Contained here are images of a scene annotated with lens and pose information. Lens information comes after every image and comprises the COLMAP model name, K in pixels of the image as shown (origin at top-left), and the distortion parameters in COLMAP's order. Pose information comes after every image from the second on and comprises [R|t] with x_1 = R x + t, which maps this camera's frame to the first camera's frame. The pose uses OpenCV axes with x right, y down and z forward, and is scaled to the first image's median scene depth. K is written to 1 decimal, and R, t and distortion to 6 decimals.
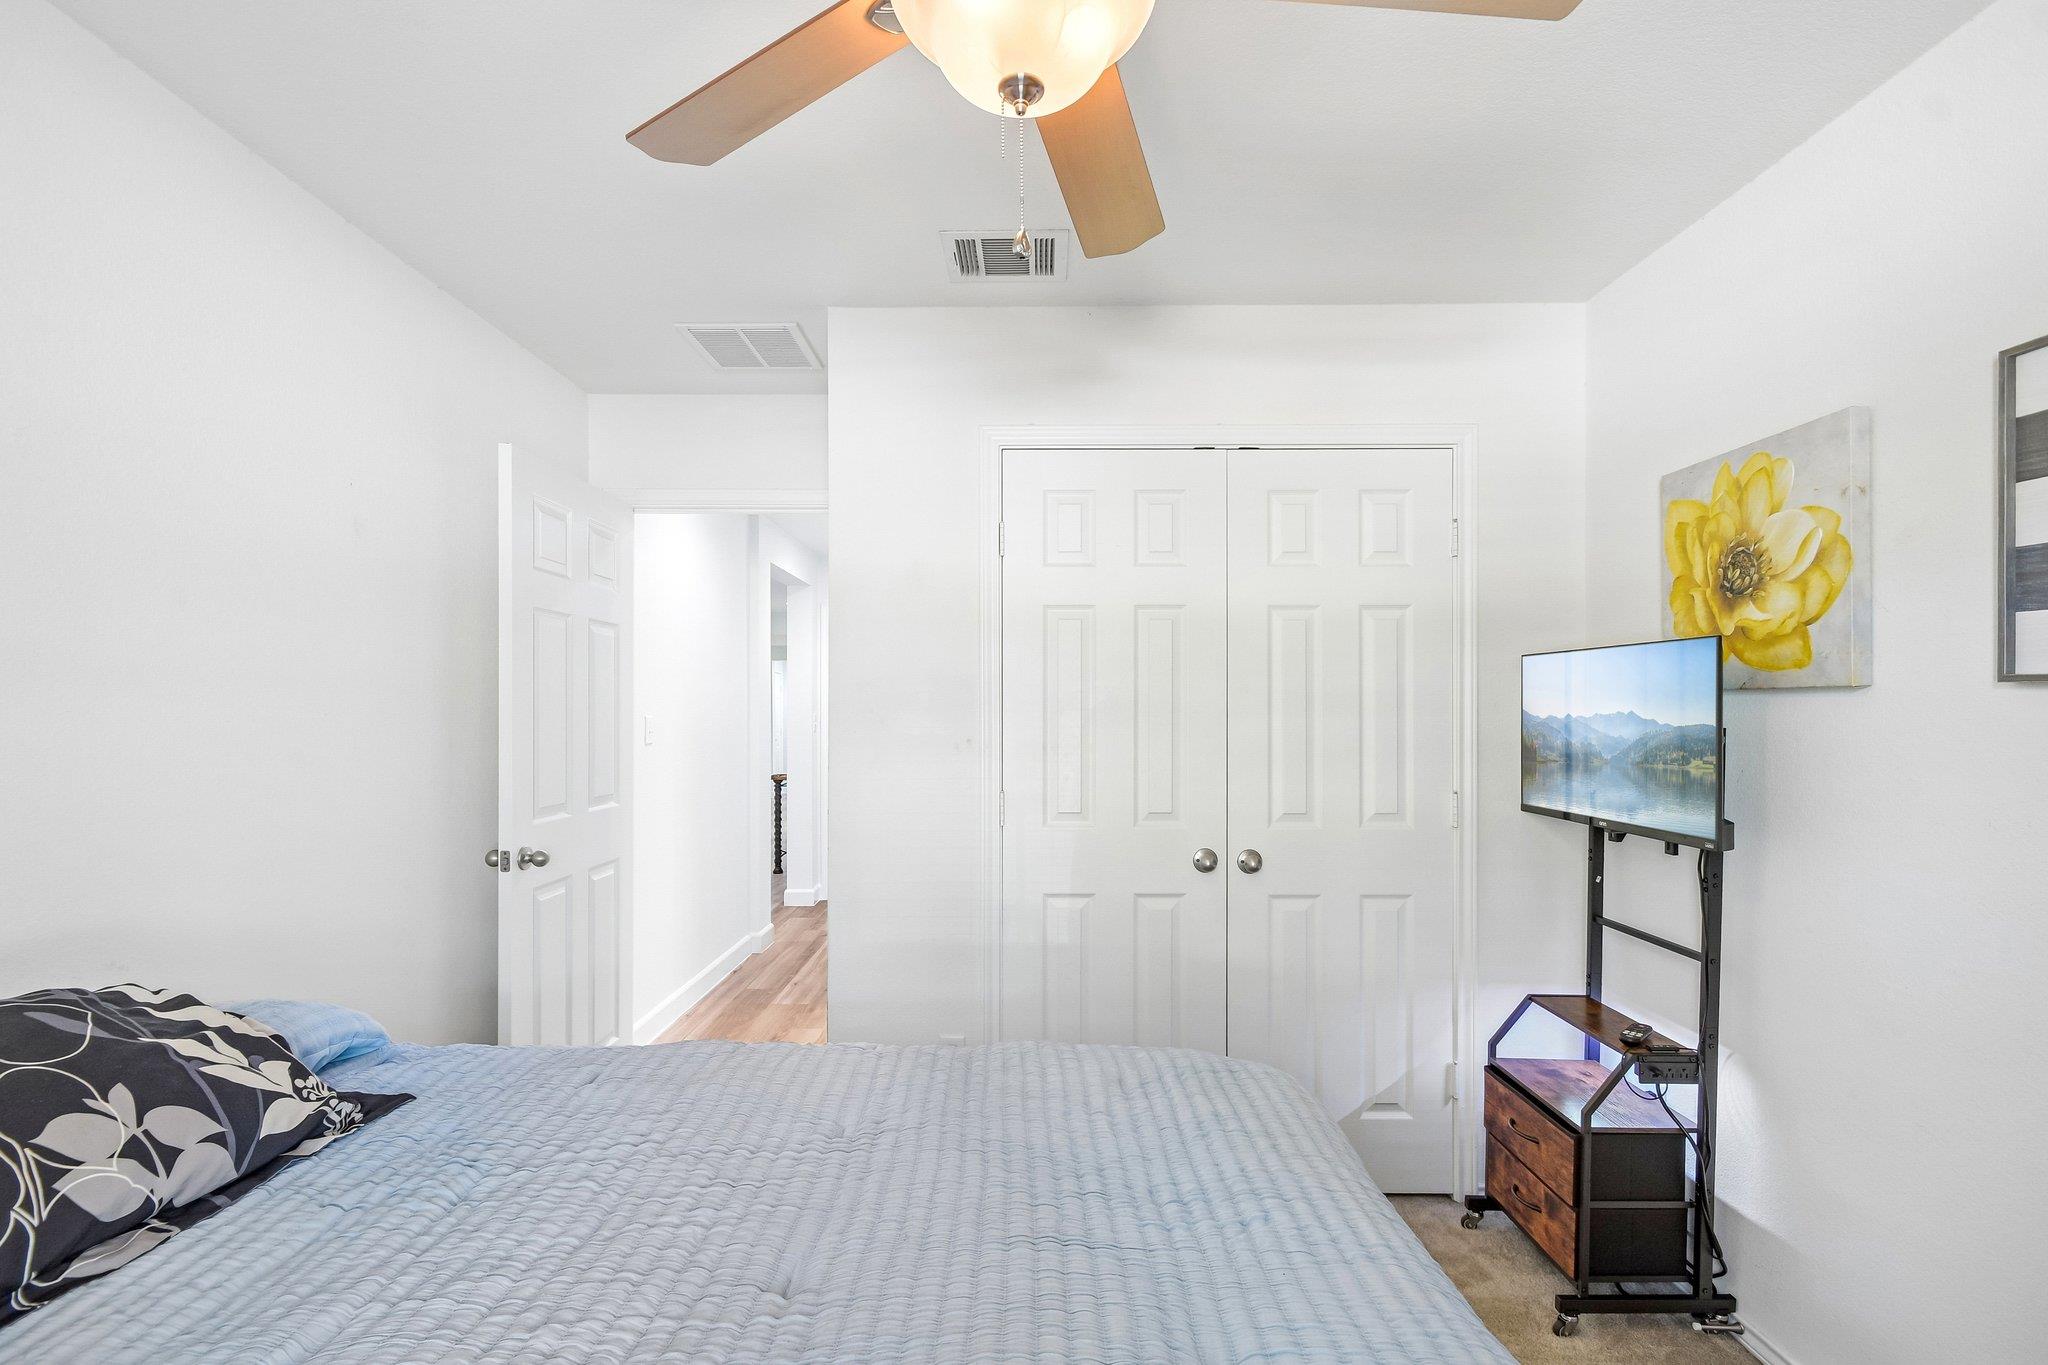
lens RADIAL K [[933.2, 0, 1016.7], [0, 933.2, 701.9], [0, 0, 1]] dist [0.005282, -0.007282]
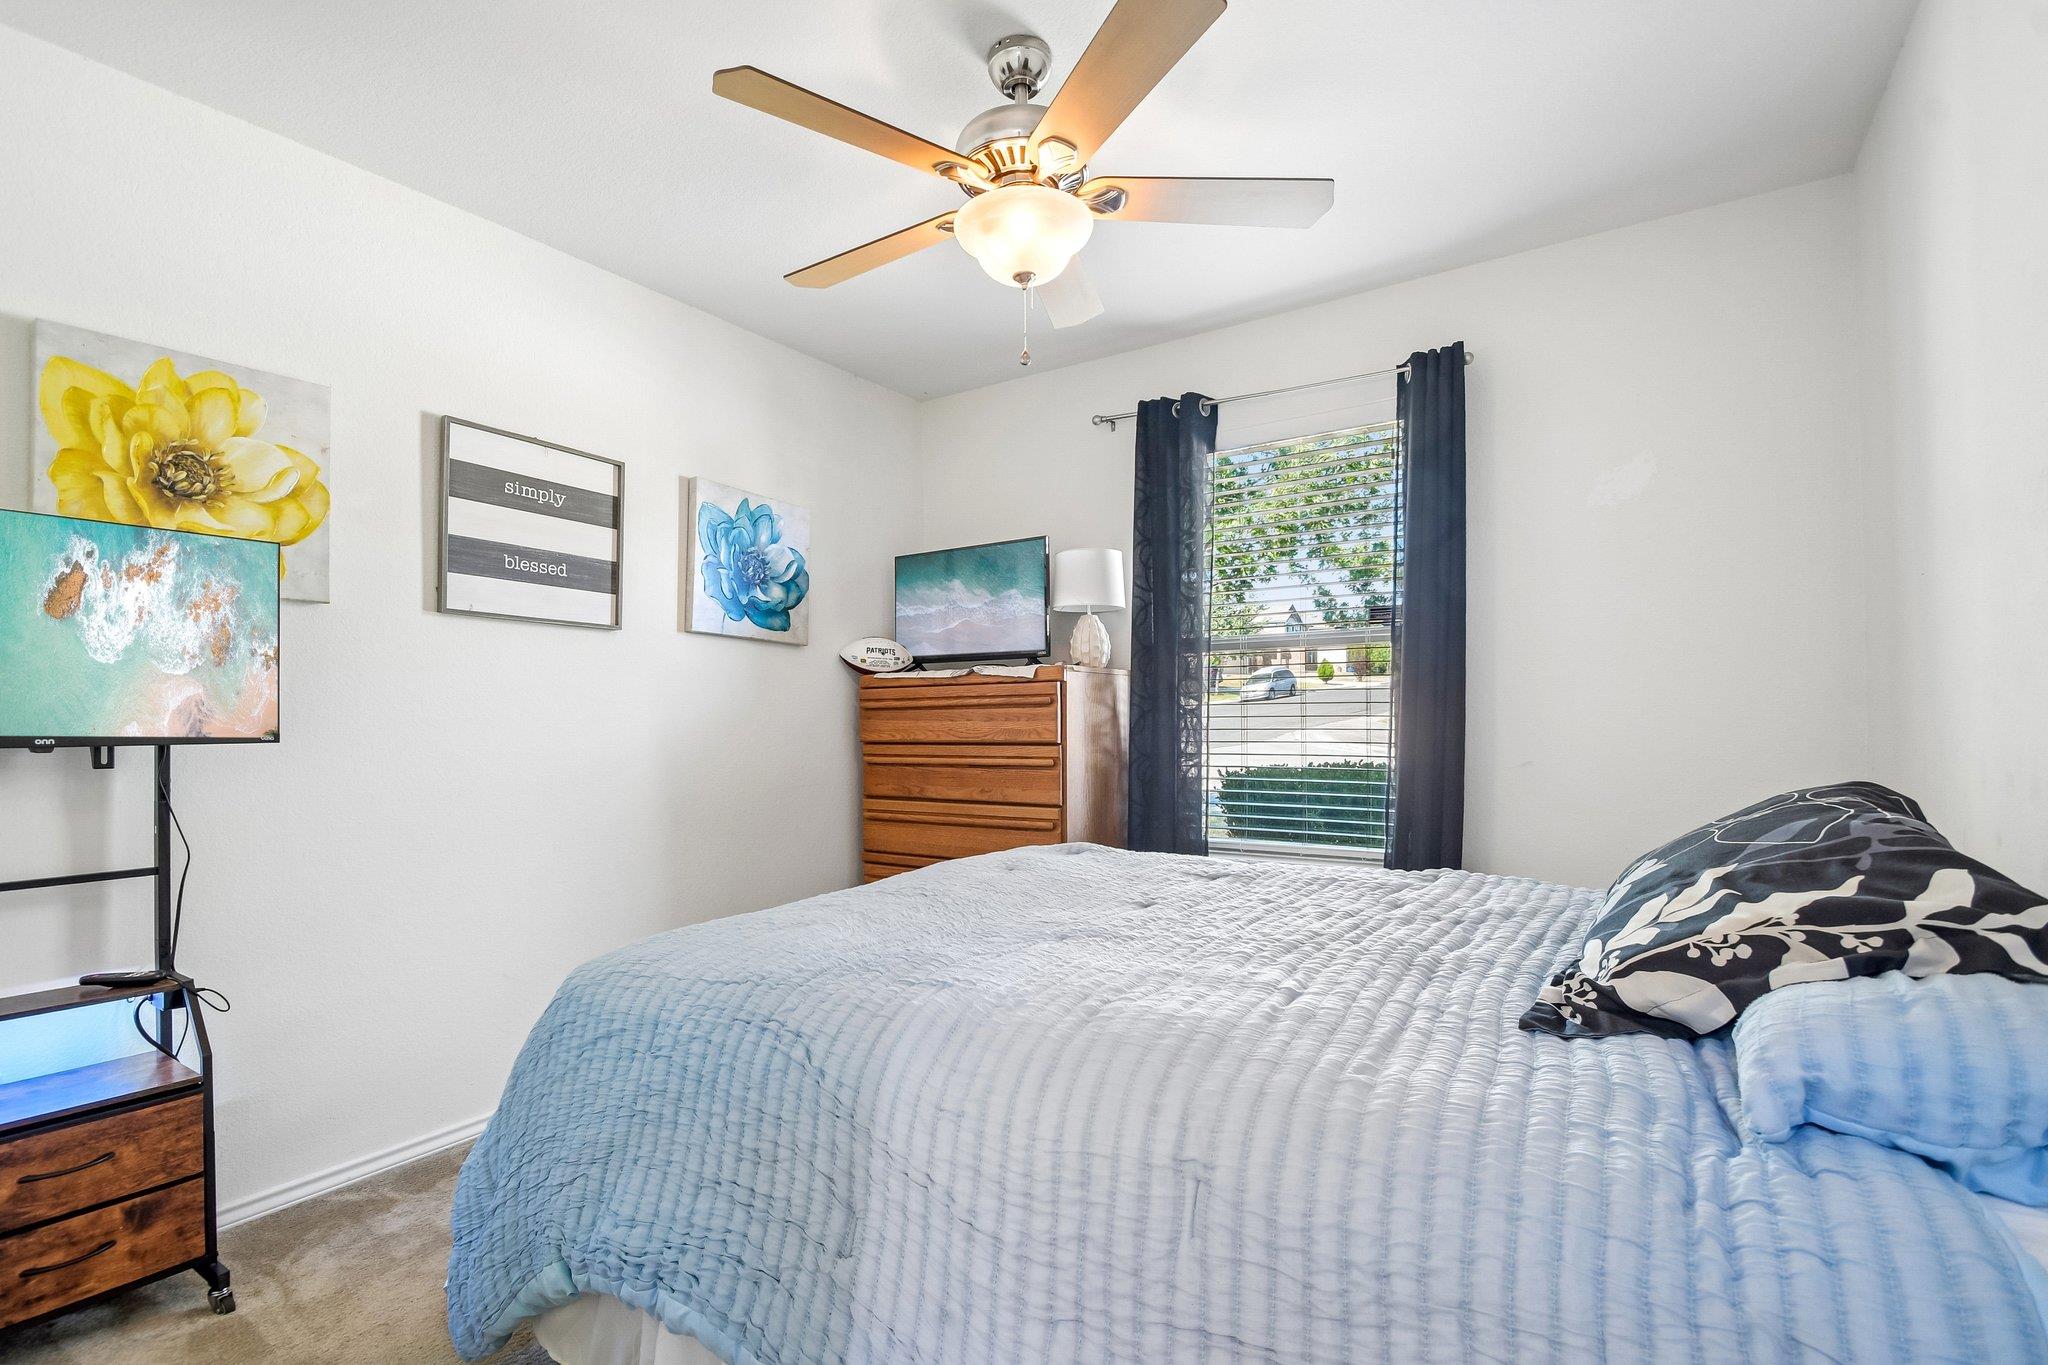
lens RADIAL K [[933.2, 0, 1024.2], [0, 933.2, 691.4], [0, 0, 1]] dist [0.005282, -0.007282]
pose [[-0.834037, 0.014501, 0.551518, -0.541023], [-0.000571, 0.999631, -0.027146, 0.123158], [-0.551708, -0.022955, -0.833721, 1.354326]]
